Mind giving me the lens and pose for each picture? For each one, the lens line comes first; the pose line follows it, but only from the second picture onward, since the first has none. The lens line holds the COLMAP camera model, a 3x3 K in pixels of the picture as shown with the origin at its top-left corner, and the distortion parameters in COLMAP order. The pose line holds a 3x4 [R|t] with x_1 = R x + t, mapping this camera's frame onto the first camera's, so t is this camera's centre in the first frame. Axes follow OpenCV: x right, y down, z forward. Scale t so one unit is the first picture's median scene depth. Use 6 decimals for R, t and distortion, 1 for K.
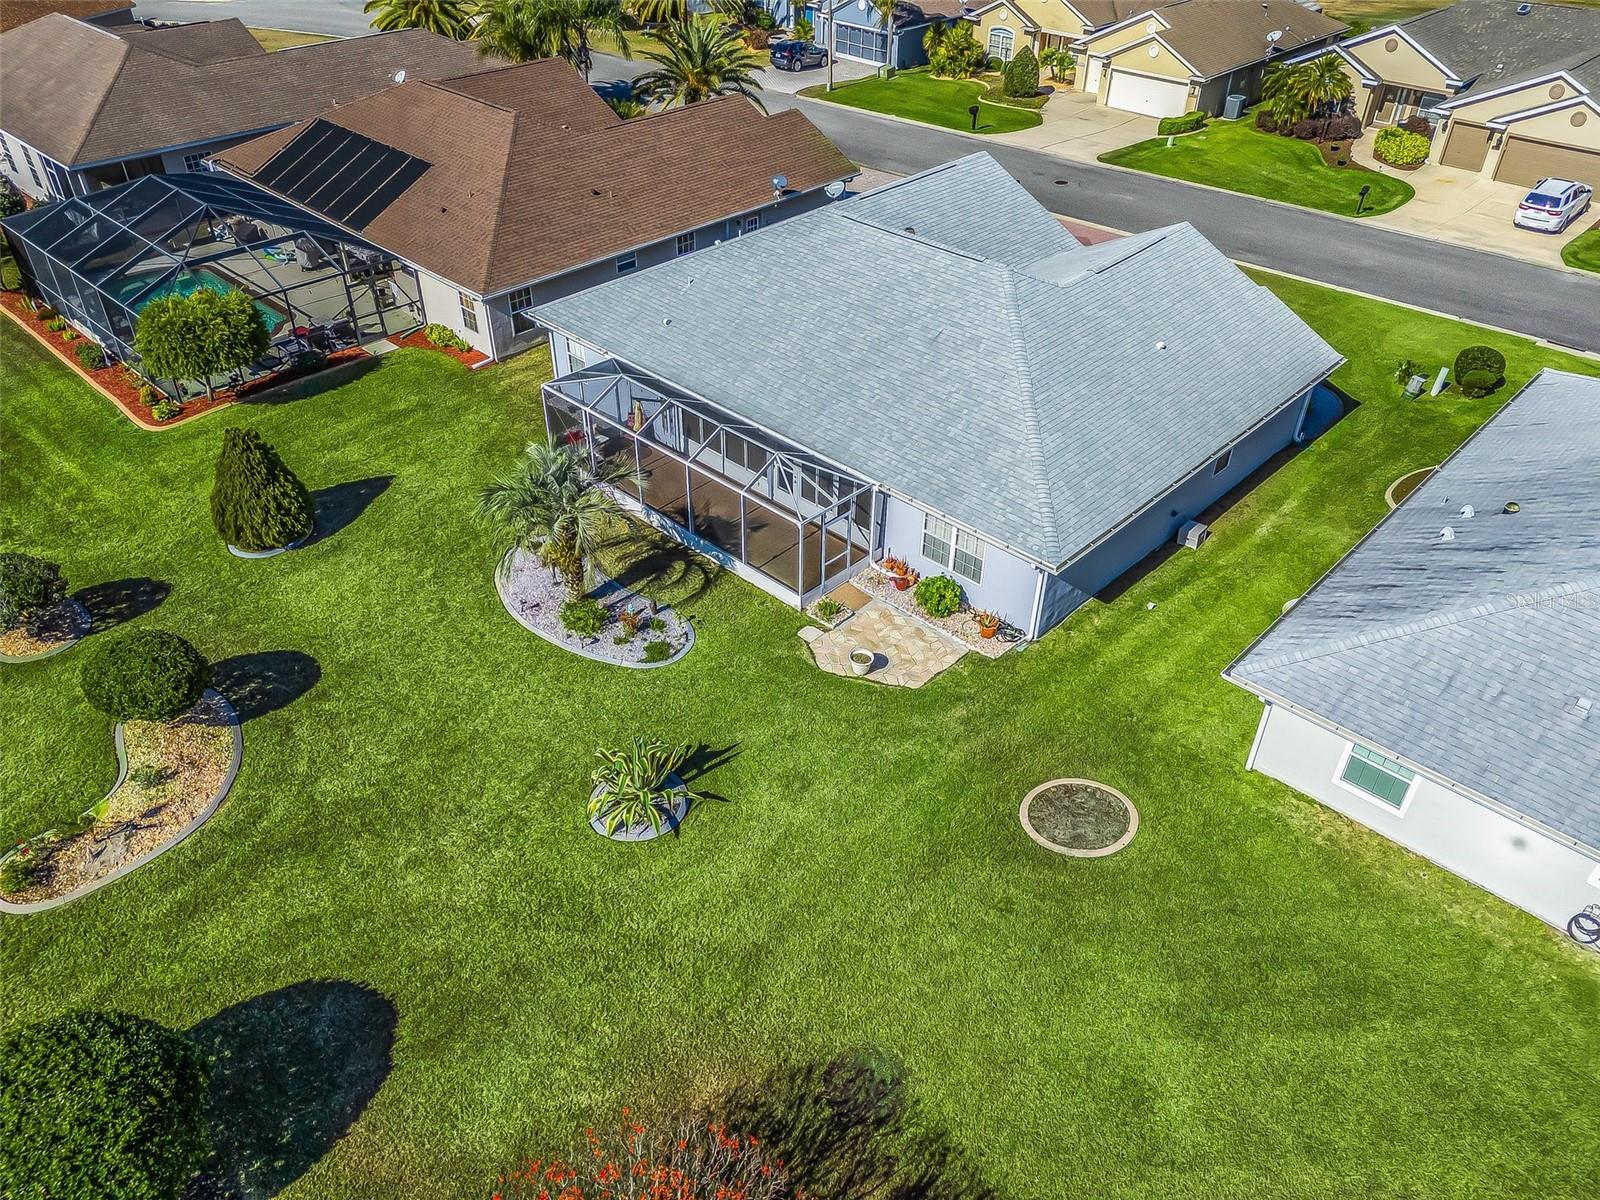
lens RADIAL K [[1183.0, 0, 802.1], [0, 1183.0, 592.5], [0, 0, 1]] dist [0.086835, -0.087241]
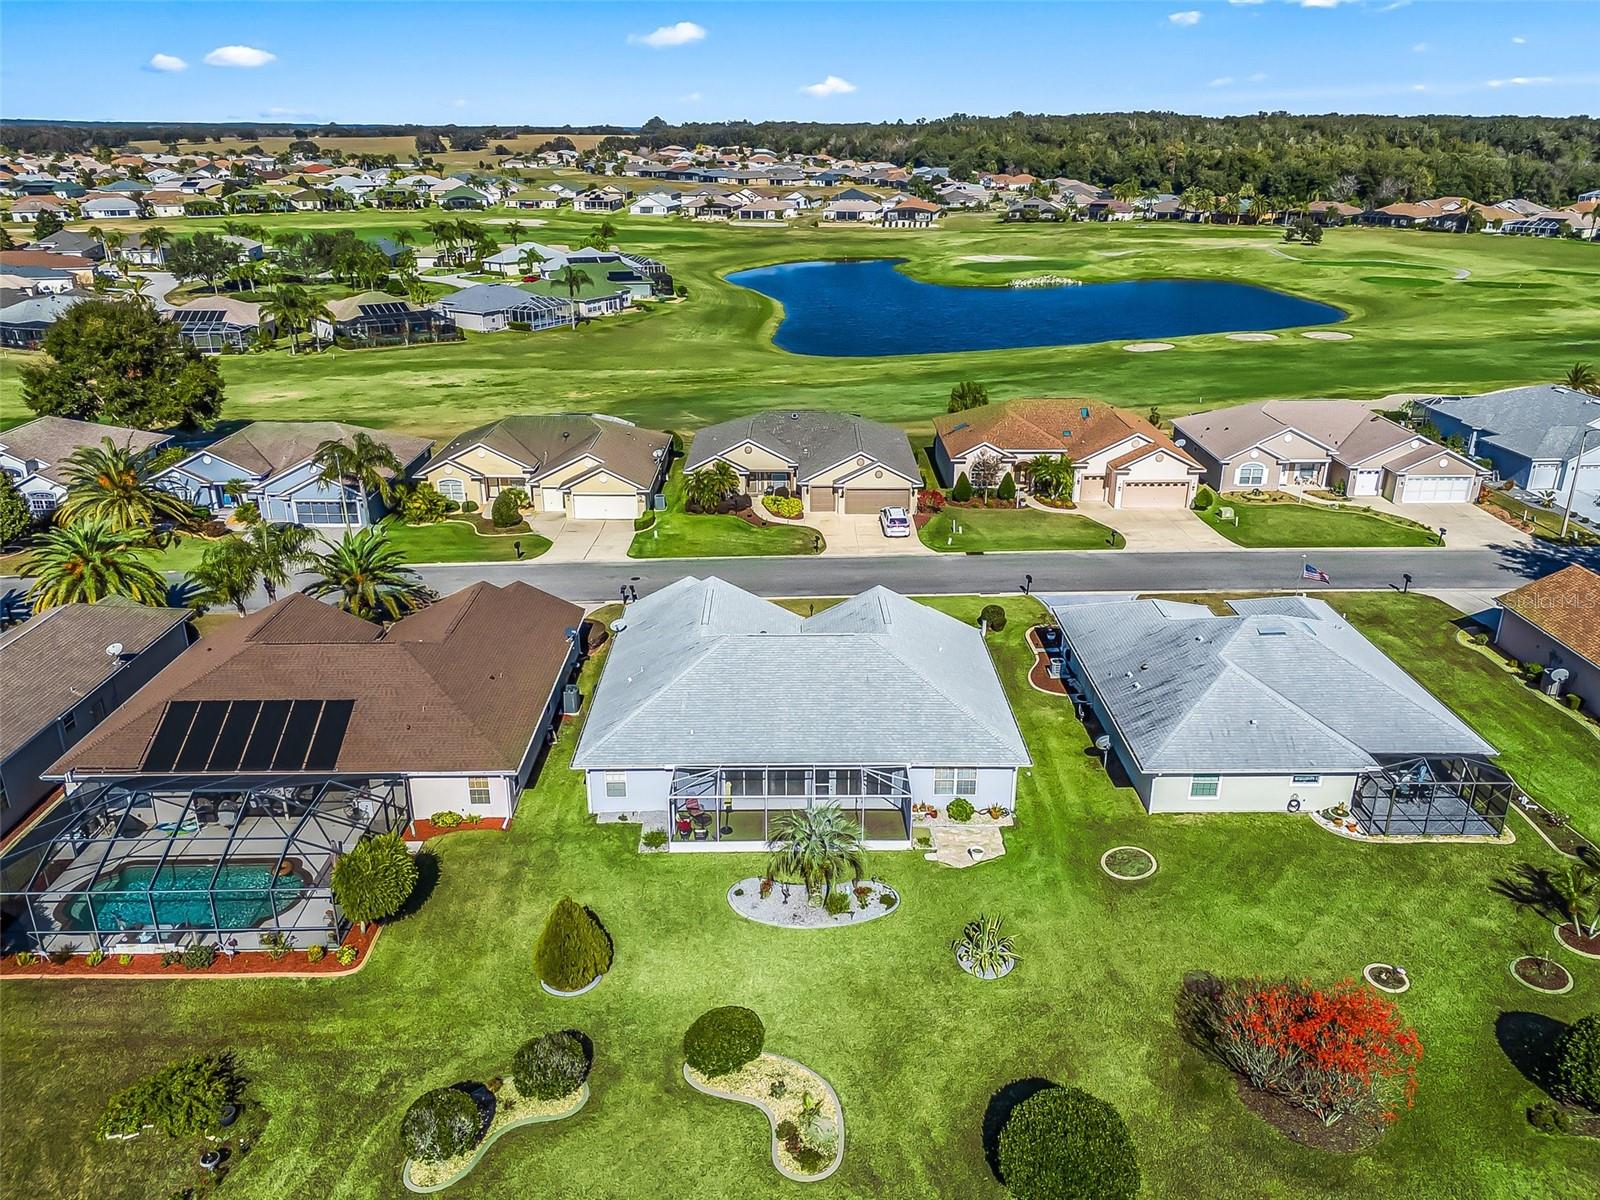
lens RADIAL K [[1183.0, 0, 802.1], [0, 1183.0, 592.5], [0, 0, 1]] dist [0.086835, -0.087241]
pose [[0.718030, -0.260870, 0.645275, -0.817541], [0.419753, 0.901834, -0.102489, -0.152425], [-0.555194, 0.344446, 0.757045, -0.241006]]
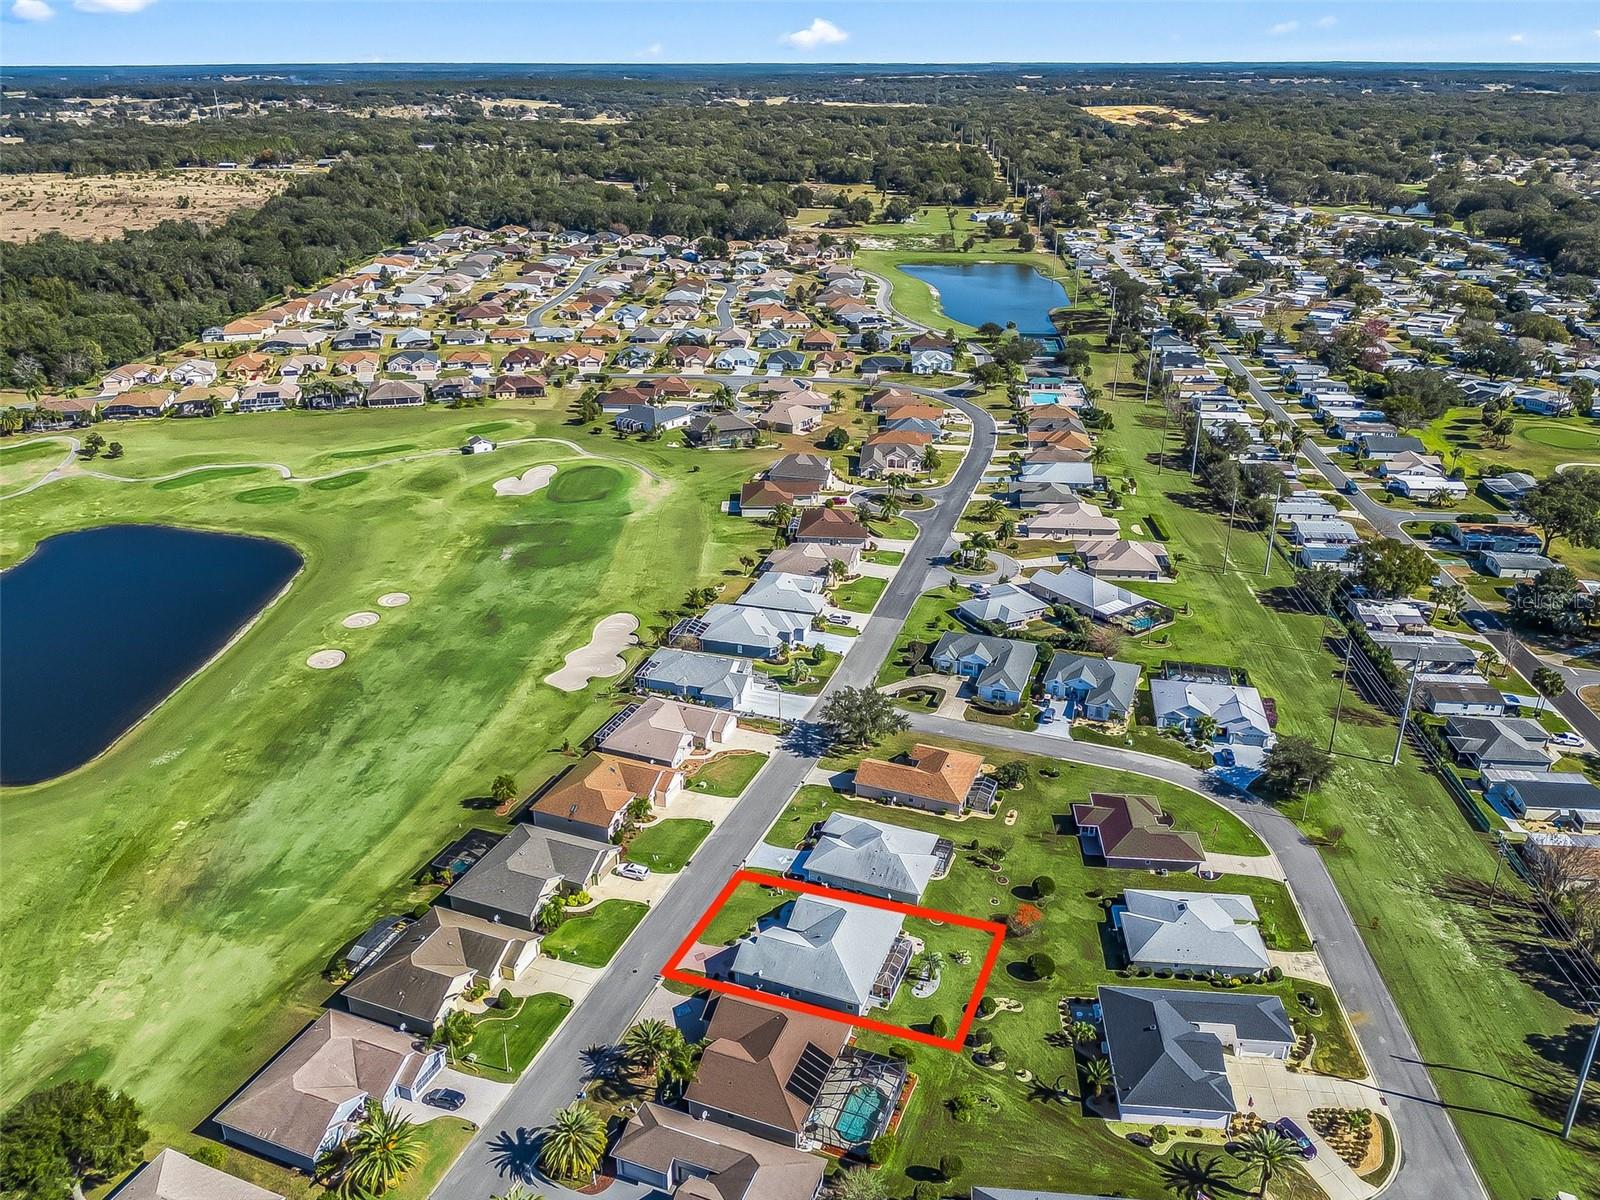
lens RADIAL K [[1183.0, 0, 802.1], [0, 1183.0, 592.5], [0, 0, 1]] dist [0.086835, -0.087241]
pose [[-0.357366, -0.387856, 0.849622, -2.922620], [0.562249, 0.637044, 0.527306, -3.219846], [-0.745765, 0.666140, -0.009586, 0.180604]]
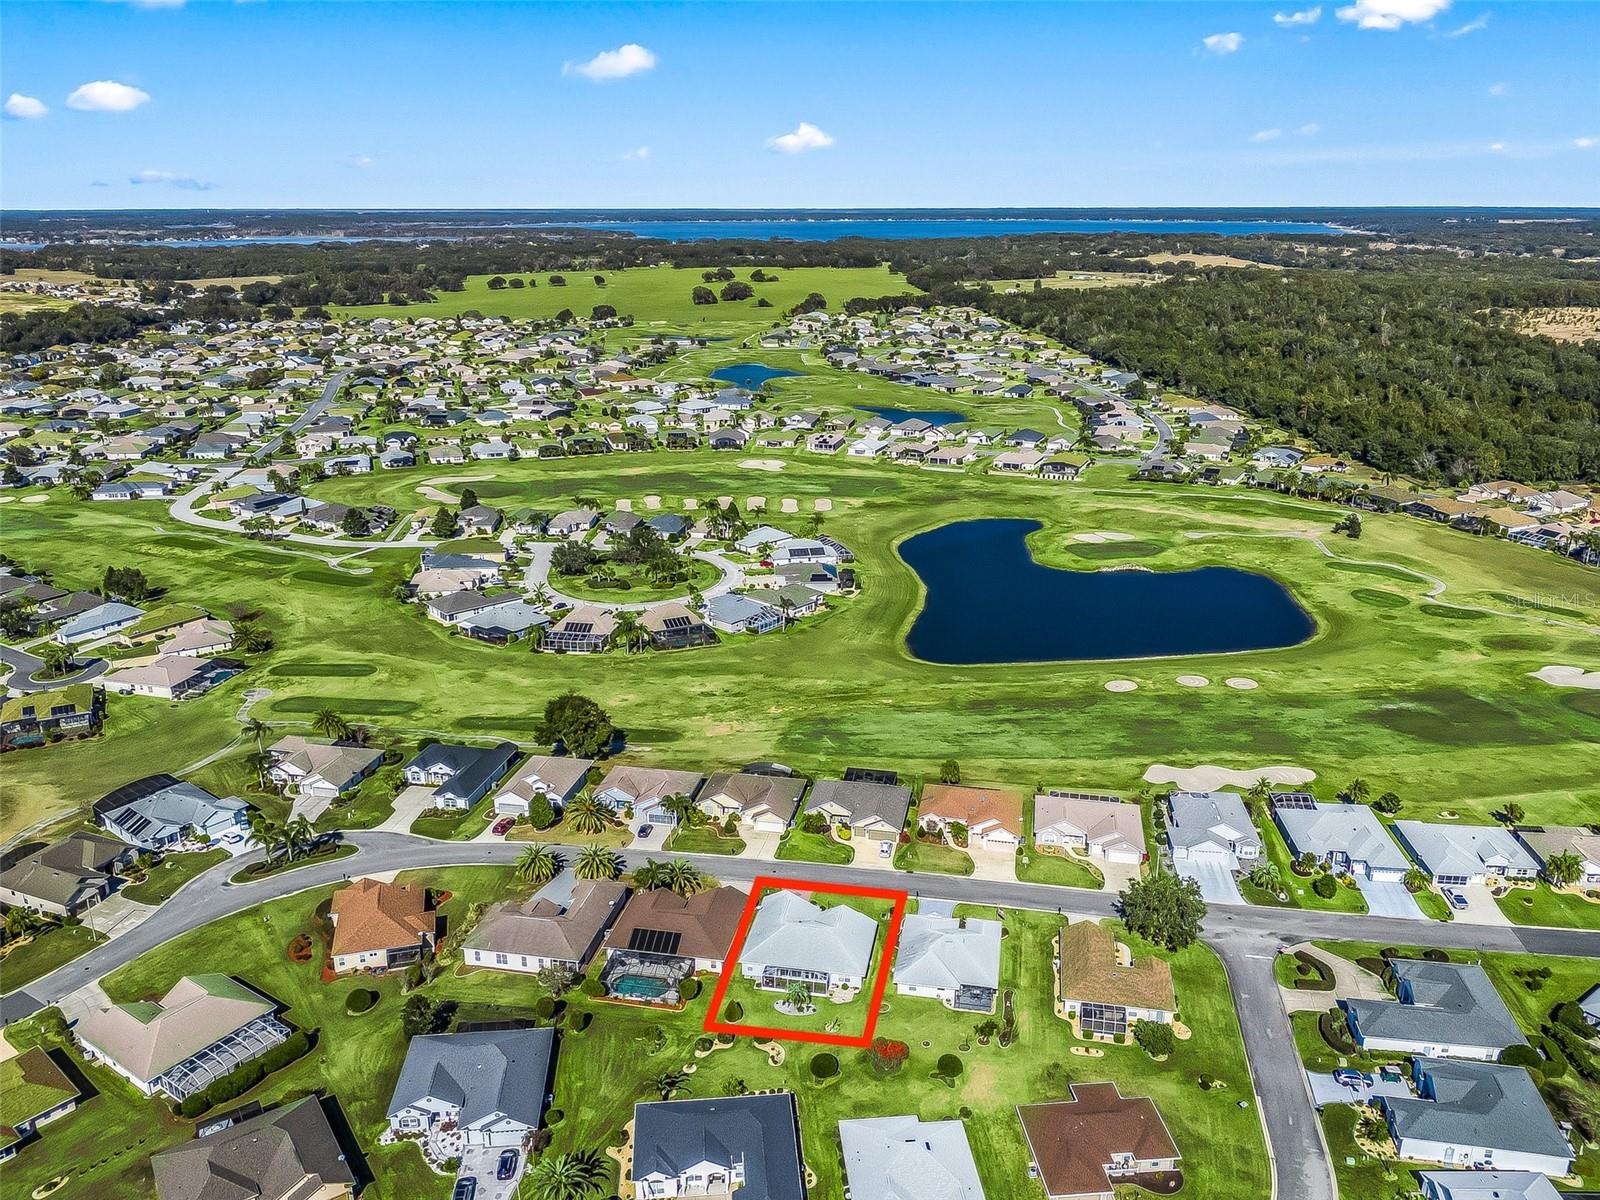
lens RADIAL K [[1194.0, 0, 801.6], [0, 1194.0, 604.3], [0, 0, 1]] dist [0.082945, -0.166019]
pose [[0.844294, -0.180511, 0.504563, -2.123484], [0.328631, 0.918133, -0.221436, -0.378666], [-0.423284, 0.352772, 0.834495, -3.576643]]
